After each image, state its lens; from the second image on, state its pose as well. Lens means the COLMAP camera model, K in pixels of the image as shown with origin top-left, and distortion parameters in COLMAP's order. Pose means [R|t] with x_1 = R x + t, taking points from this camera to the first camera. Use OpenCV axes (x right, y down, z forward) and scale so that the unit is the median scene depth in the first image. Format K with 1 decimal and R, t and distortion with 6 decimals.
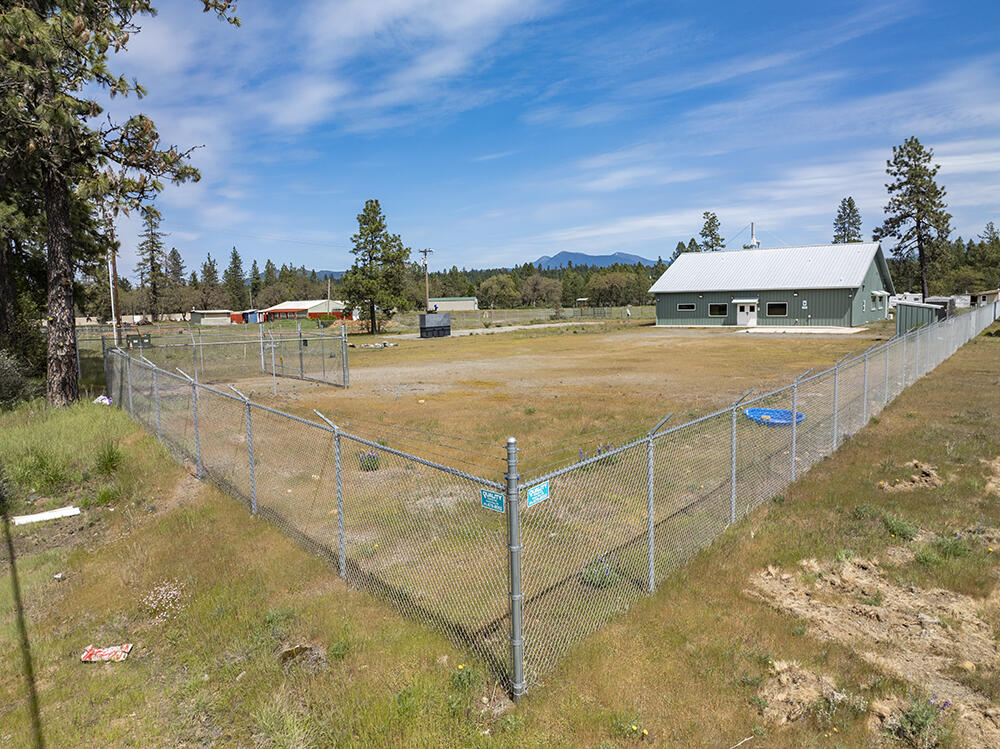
lens RADIAL K [[701.8, 0, 497.9], [0, 701.8, 376.2], [0, 0, 1]] dist [-0.043202, 0.016944]
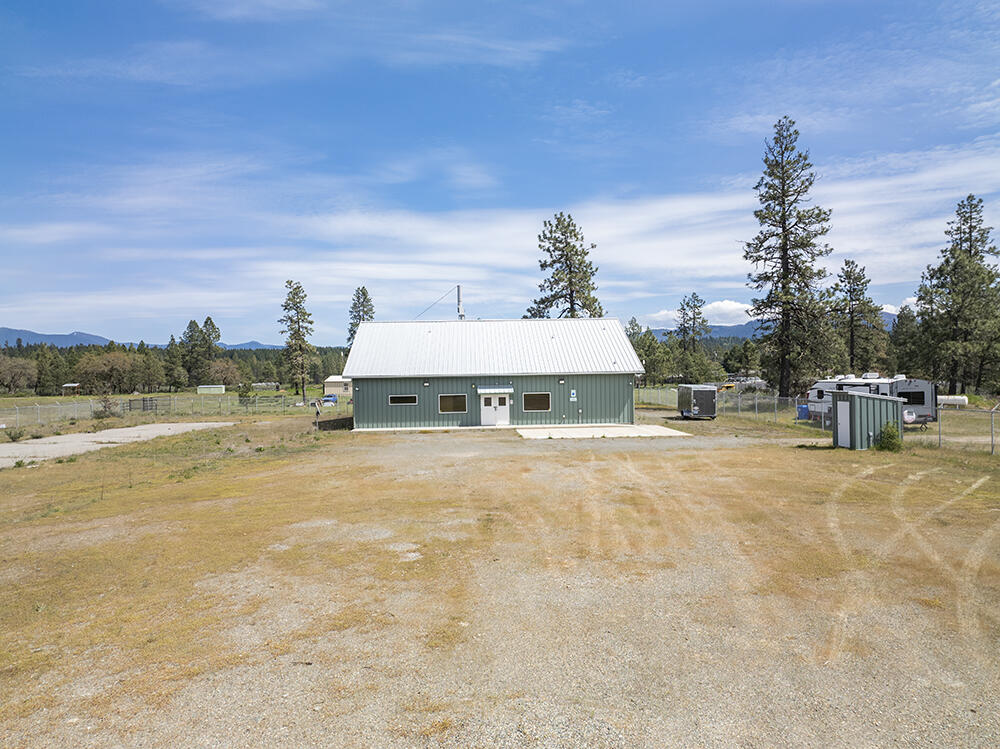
lens RADIAL K [[701.0, 0, 497.1], [0, 701.0, 377.9], [0, 0, 1]] dist [-0.031465, -0.001529]
pose [[0.755725, 0.009021, 0.654827, -0.080689], [0.069141, 0.993218, -0.093477, -0.042898], [-0.651229, 0.115918, 0.749976, 0.369078]]
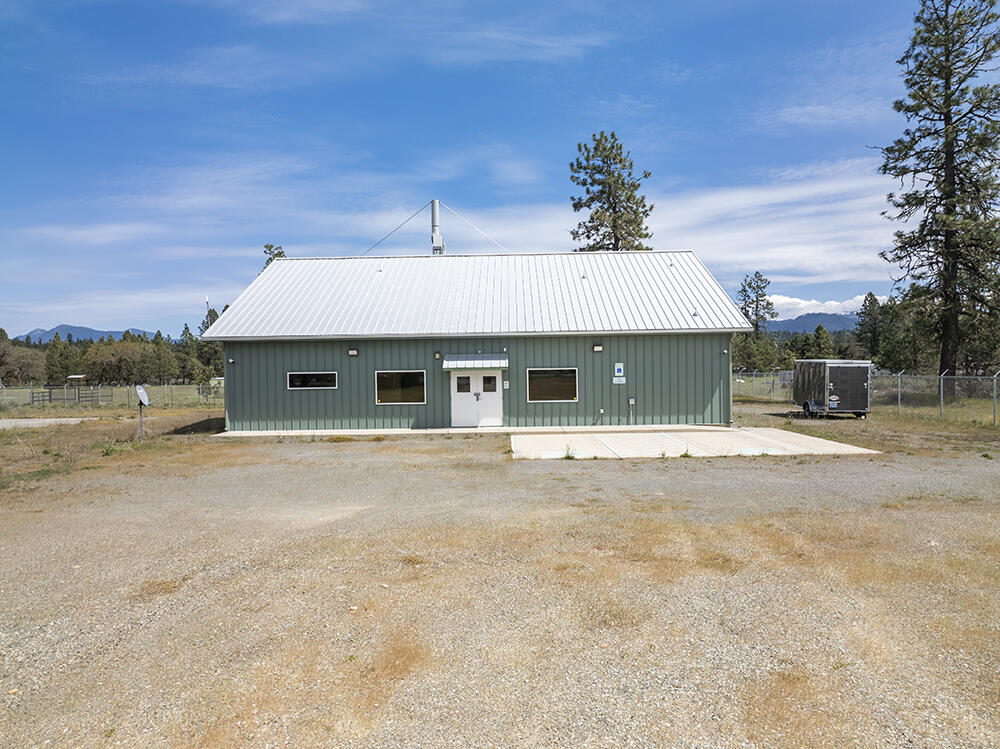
lens RADIAL K [[701.8, 0, 497.9], [0, 701.8, 376.2], [0, 0, 1]] dist [-0.043202, 0.016944]
pose [[0.794288, 0.007618, 0.607493, 0.102467], [0.062179, 0.993651, -0.093759, -0.050210], [-0.604351, 0.112245, 0.788772, 0.540324]]
